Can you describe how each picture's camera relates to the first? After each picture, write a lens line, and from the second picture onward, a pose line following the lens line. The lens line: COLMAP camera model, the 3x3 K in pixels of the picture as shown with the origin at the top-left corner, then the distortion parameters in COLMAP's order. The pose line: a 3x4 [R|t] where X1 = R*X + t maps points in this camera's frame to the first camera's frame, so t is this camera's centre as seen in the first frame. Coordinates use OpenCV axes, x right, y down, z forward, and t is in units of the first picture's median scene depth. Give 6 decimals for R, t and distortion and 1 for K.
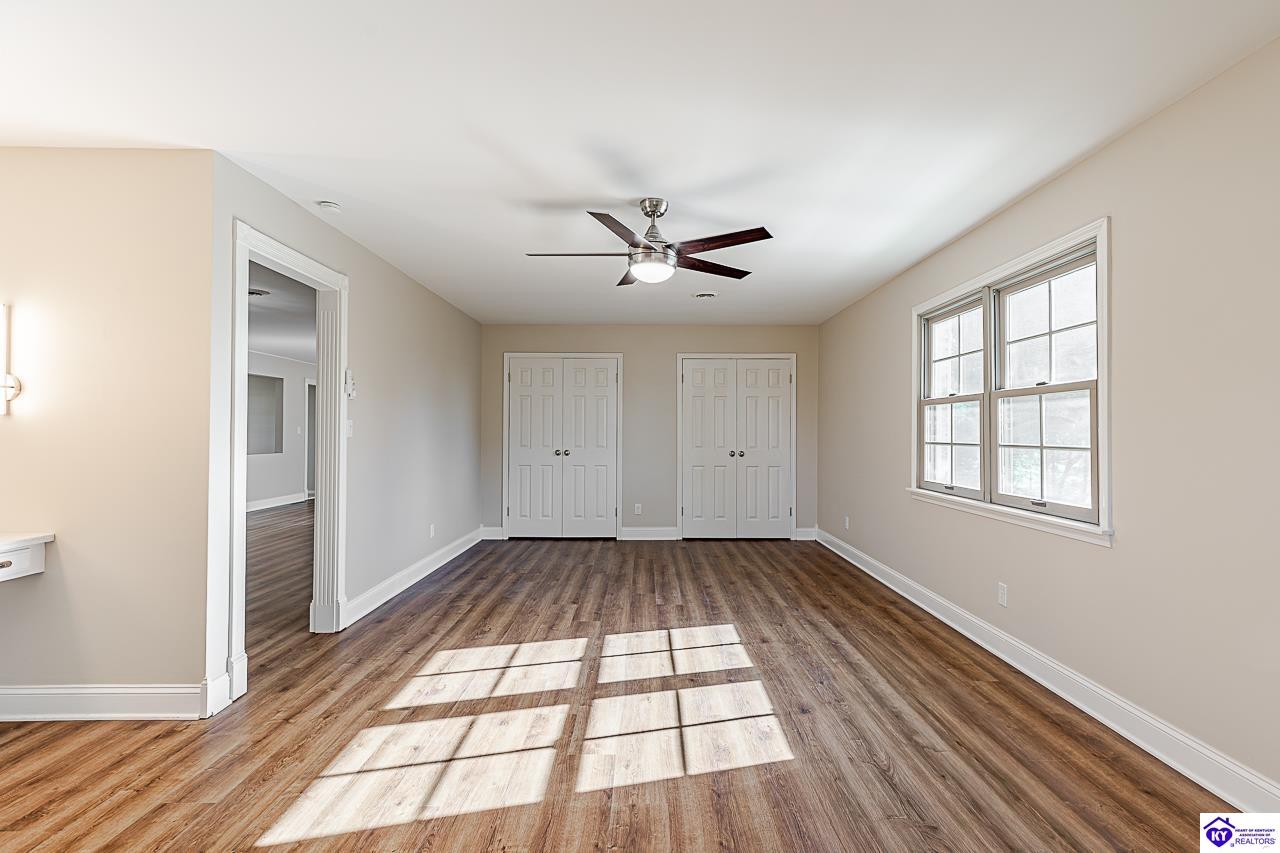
lens RADIAL K [[579.1, 0, 638.4], [0, 579.1, 428.0], [0, 0, 1]] dist [0.003724, 0.000020]
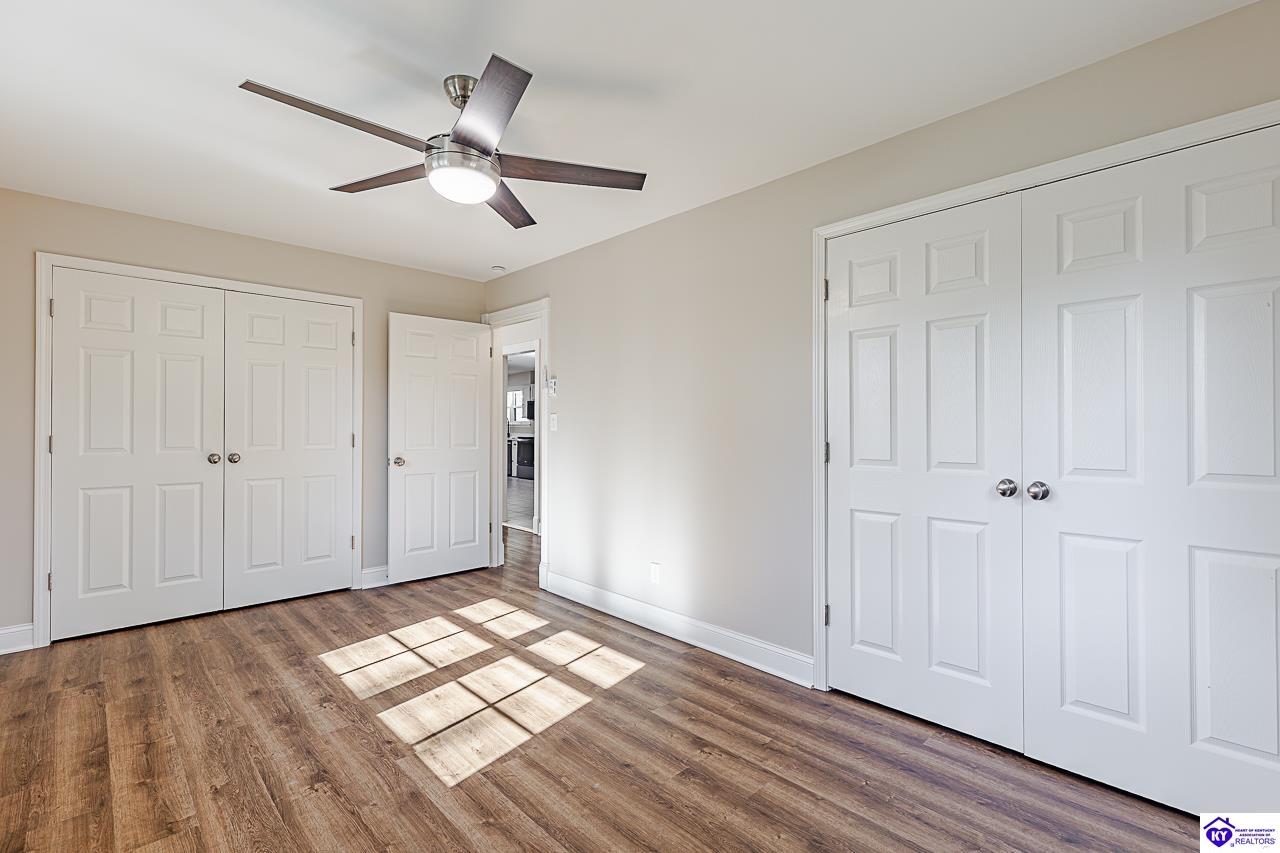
lens RADIAL K [[579.1, 0, 636.8], [0, 579.1, 417.2], [0, 0, 1]] dist [0.003724, 0.000020]
pose [[-0.705633, 0.025845, -0.708106, 0.629306], [0.029305, 0.999544, 0.007279, -0.029072], [0.707972, -0.015615, -0.706068, 2.269883]]
